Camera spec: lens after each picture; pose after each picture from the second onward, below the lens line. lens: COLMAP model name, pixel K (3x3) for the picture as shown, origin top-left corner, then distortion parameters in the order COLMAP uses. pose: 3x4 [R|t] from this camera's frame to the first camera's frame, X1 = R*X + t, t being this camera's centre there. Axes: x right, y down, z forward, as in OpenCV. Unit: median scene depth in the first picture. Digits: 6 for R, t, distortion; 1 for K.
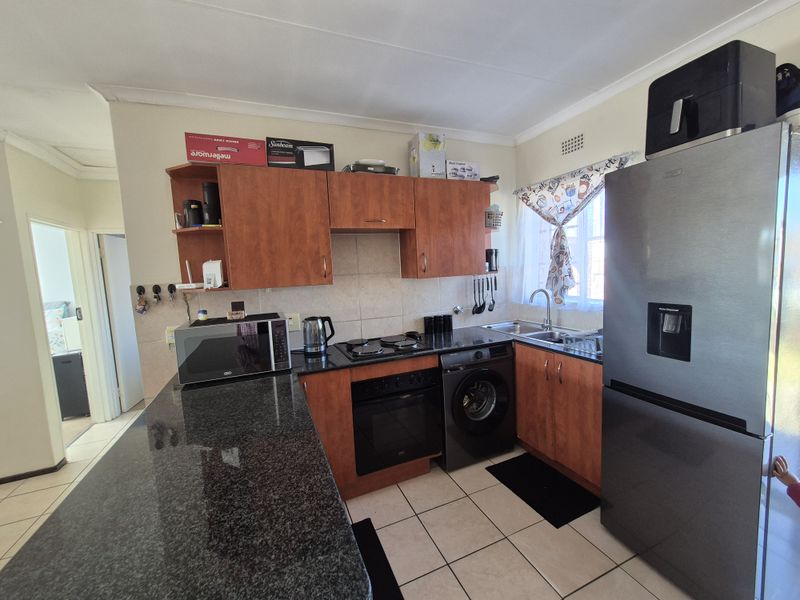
lens RADIAL K [[326.6, 0, 400.2], [0, 326.6, 300.1], [0, 0, 1]] dist [-0.002909, 0.001480]
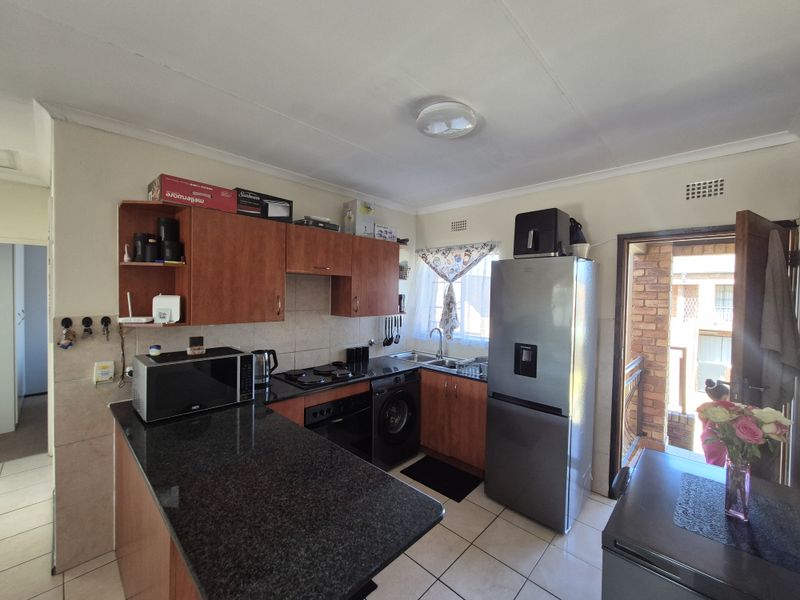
lens RADIAL K [[326.6, 0, 398.9], [0, 326.6, 301.2], [0, 0, 1]] dist [-0.002909, 0.001480]
pose [[0.913413, 0.054195, 0.403409, -0.306214], [-0.023508, 0.996466, -0.080638, -0.036257], [-0.406354, 0.064173, 0.911459, -0.190380]]
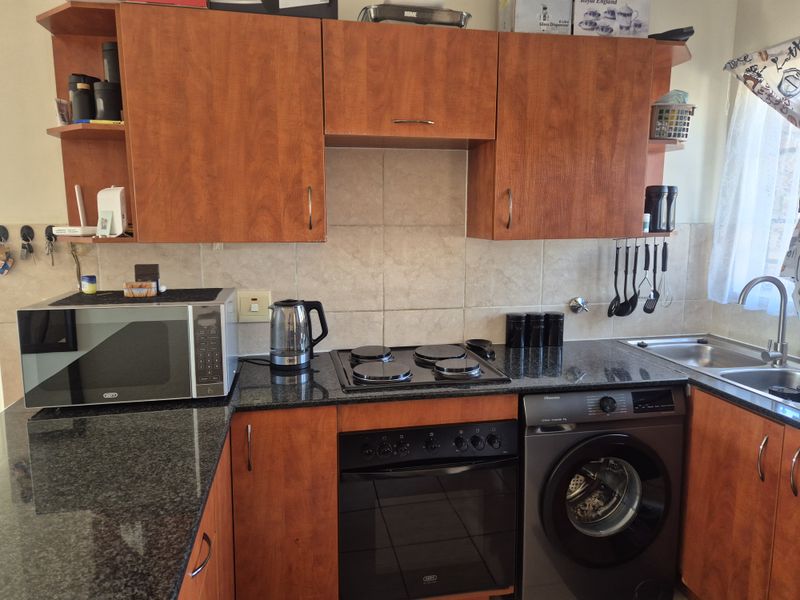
lens RADIAL K [[531.8, 0, 398.8], [0, 531.8, 292.4], [0, 0, 1]] dist [0.061340, -0.036831]
pose [[0.978351, 0.074735, -0.192986, 0.085897], [-0.065301, 0.996360, 0.054798, -0.023396], [0.196379, -0.041009, 0.979670, 0.176908]]
